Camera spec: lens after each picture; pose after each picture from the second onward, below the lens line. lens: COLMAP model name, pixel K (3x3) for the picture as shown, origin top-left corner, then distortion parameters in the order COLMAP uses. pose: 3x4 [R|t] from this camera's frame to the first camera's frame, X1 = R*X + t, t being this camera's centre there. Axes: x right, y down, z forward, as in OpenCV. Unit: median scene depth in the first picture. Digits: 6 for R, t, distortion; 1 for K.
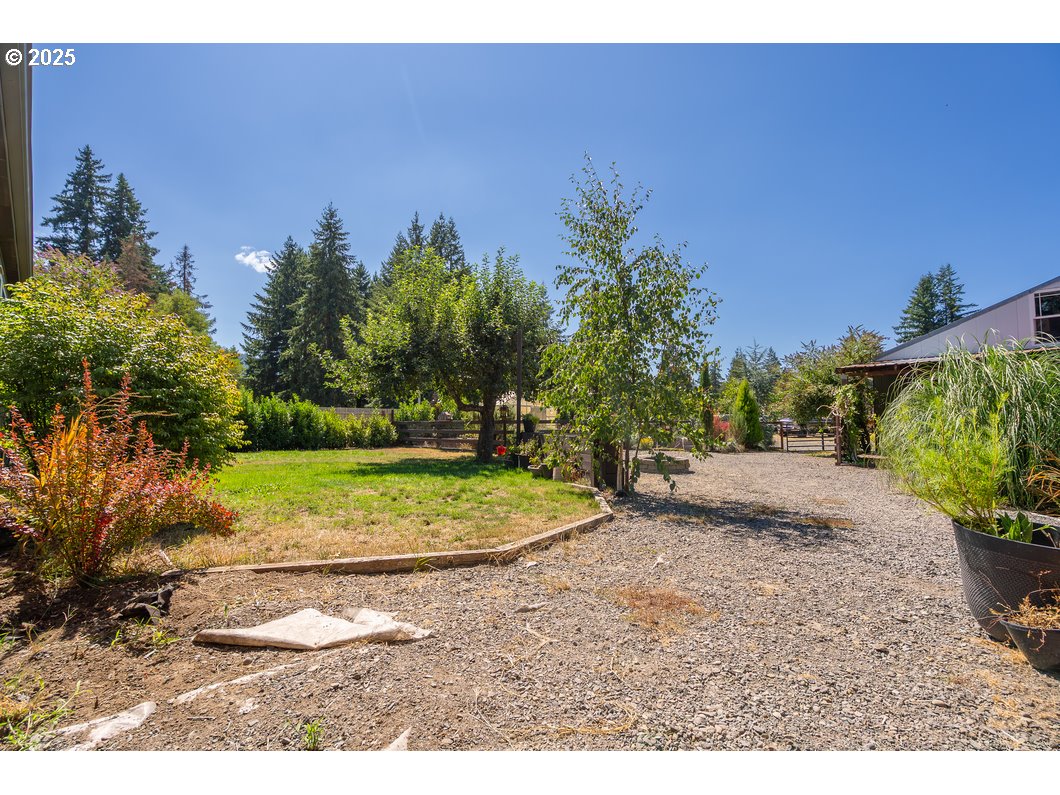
lens RADIAL K [[481.7, 0, 530.0], [0, 481.7, 397.5], [0, 0, 1]] dist [-0.010356, 0.000896]
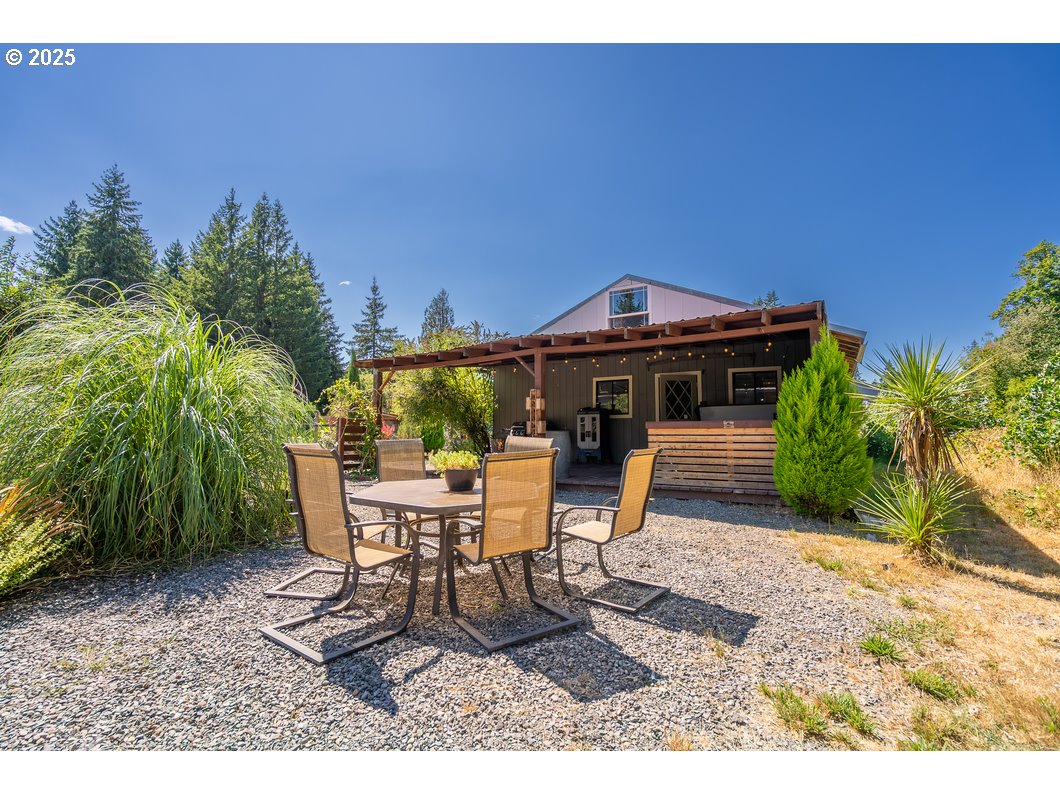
lens RADIAL K [[484.6, 0, 527.0], [0, 484.6, 398.7], [0, 0, 1]] dist [-0.002386, 0.000090]
pose [[0.977495, 0.023115, 0.209691, 0.118156], [-0.021058, 0.999706, -0.012036, 0.001333], [-0.209907, 0.007349, 0.977694, 0.016837]]
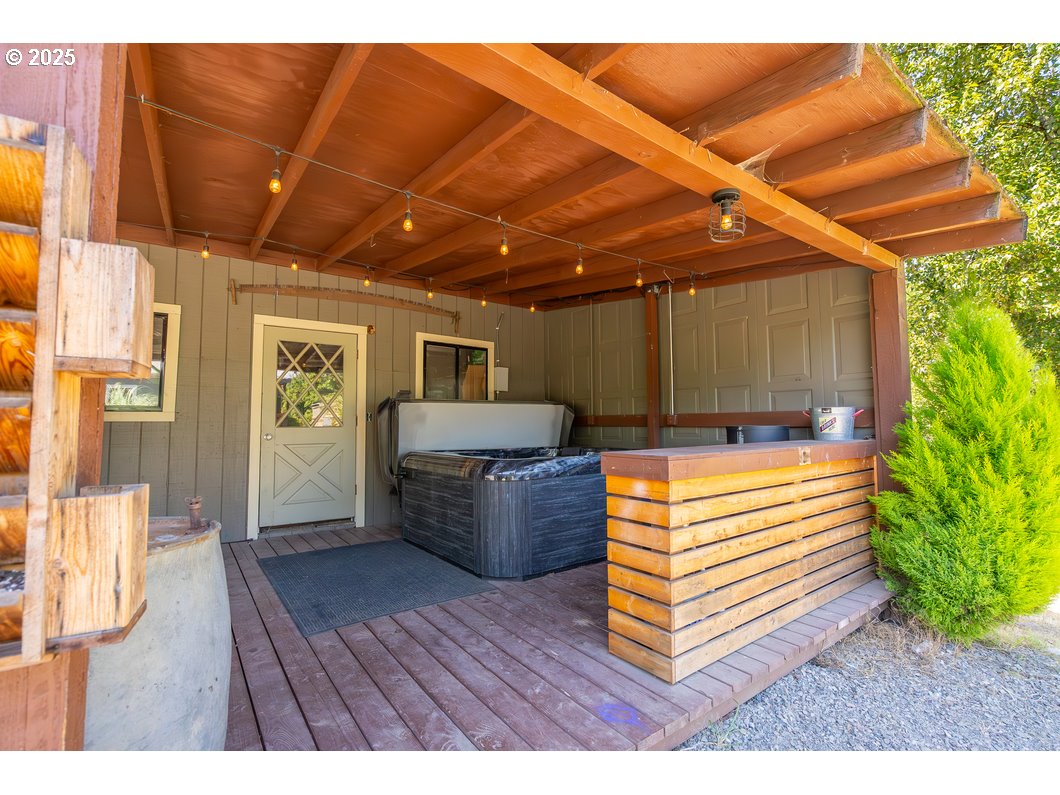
lens RADIAL K [[481.7, 0, 530.0], [0, 481.7, 397.5], [0, 0, 1]] dist [-0.010356, 0.000896]
pose [[0.145772, 0.063720, 0.987264, 0.134314], [-0.056086, 0.996851, -0.056057, 0.002921], [-0.987727, -0.047200, 0.148887, 0.112013]]
